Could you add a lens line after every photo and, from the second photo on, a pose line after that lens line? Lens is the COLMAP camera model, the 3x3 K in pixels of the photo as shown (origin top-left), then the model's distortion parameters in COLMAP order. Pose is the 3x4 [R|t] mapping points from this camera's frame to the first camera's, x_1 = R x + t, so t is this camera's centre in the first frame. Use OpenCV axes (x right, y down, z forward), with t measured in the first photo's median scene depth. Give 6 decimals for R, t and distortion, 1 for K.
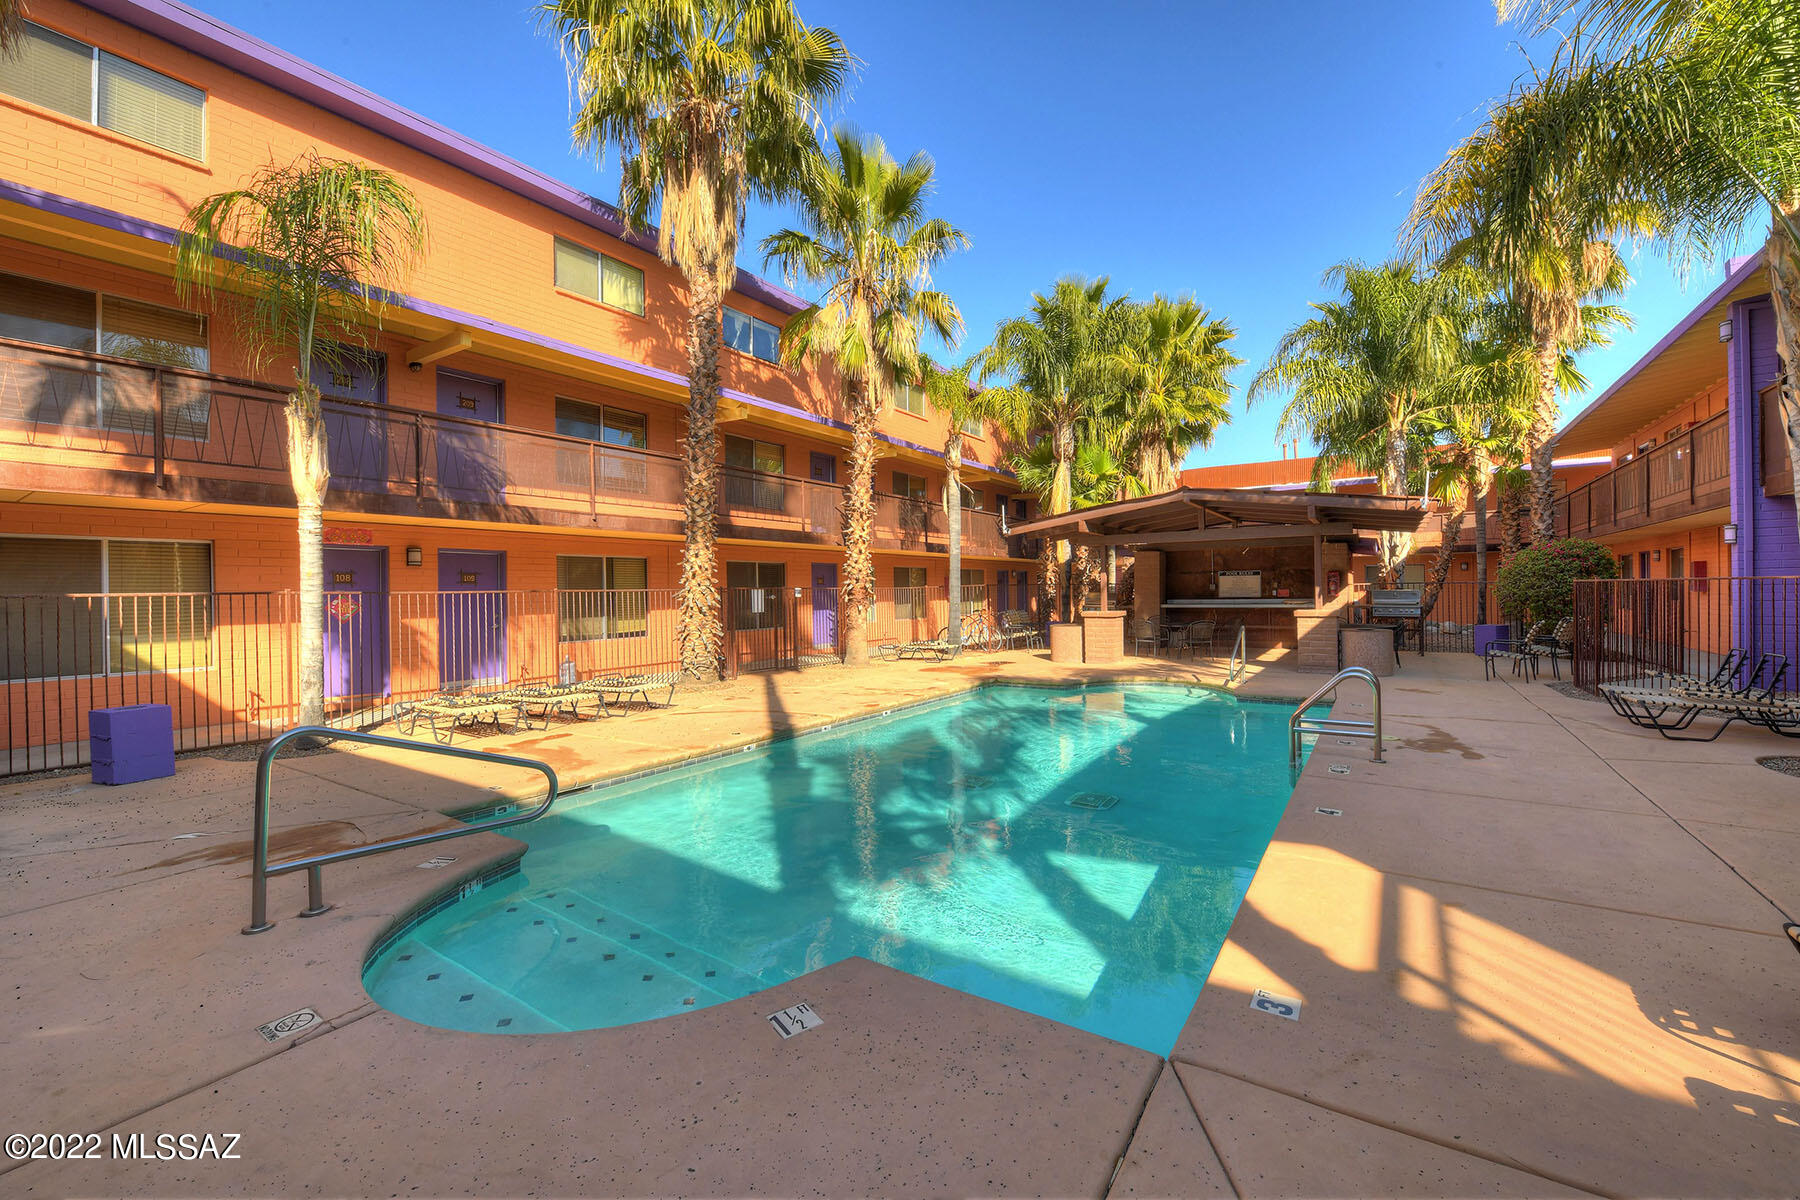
lens RADIAL K [[743.9, 0, 896.8], [0, 743.9, 597.6], [0, 0, 1]] dist [-0.001796, -0.000211]
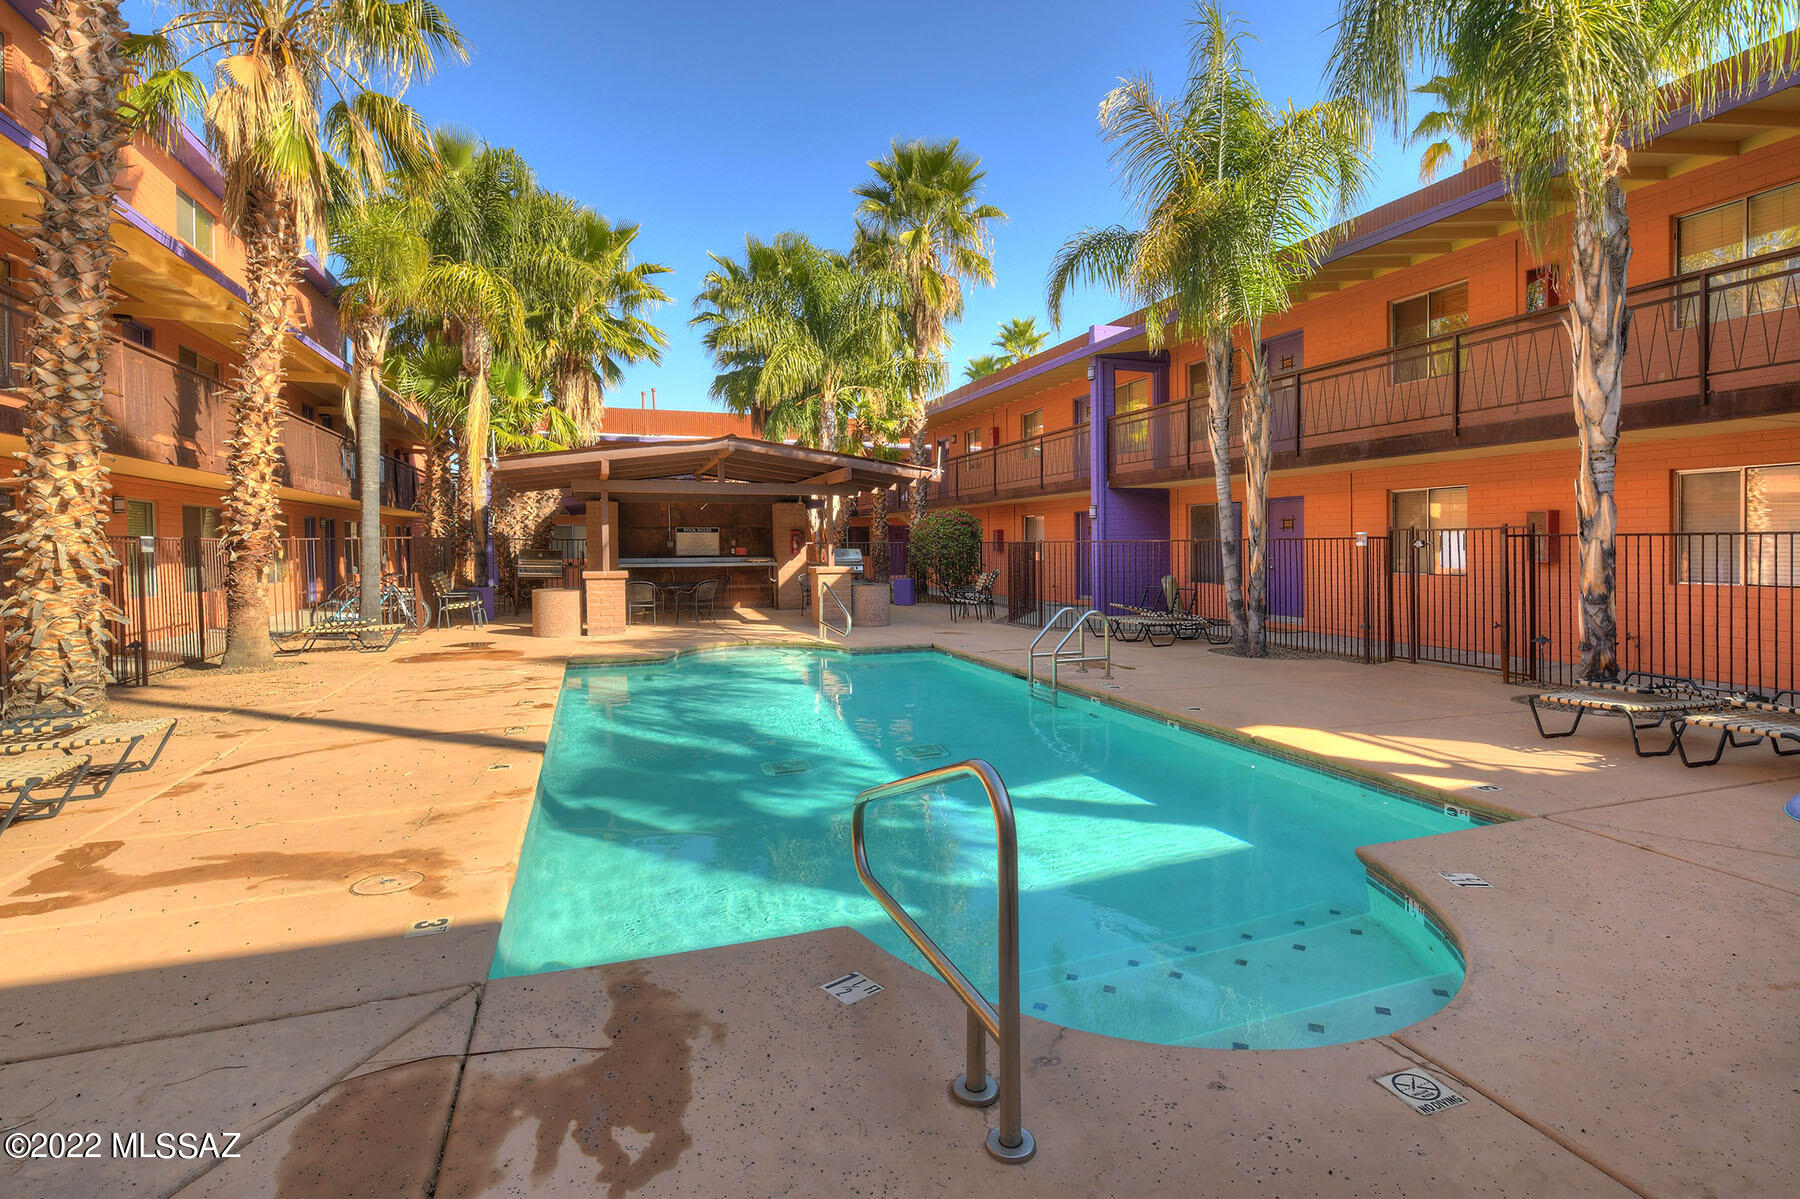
lens RADIAL K [[885.2, 0, 913.5], [0, 885.2, 550.4], [0, 0, 1]] dist [-0.004664, -0.001414]
pose [[0.588459, 0.007119, 0.808495, -0.317074], [0.001569, 0.999949, -0.009947, 0.005050], [-0.808525, 0.007122, 0.588418, 0.150786]]
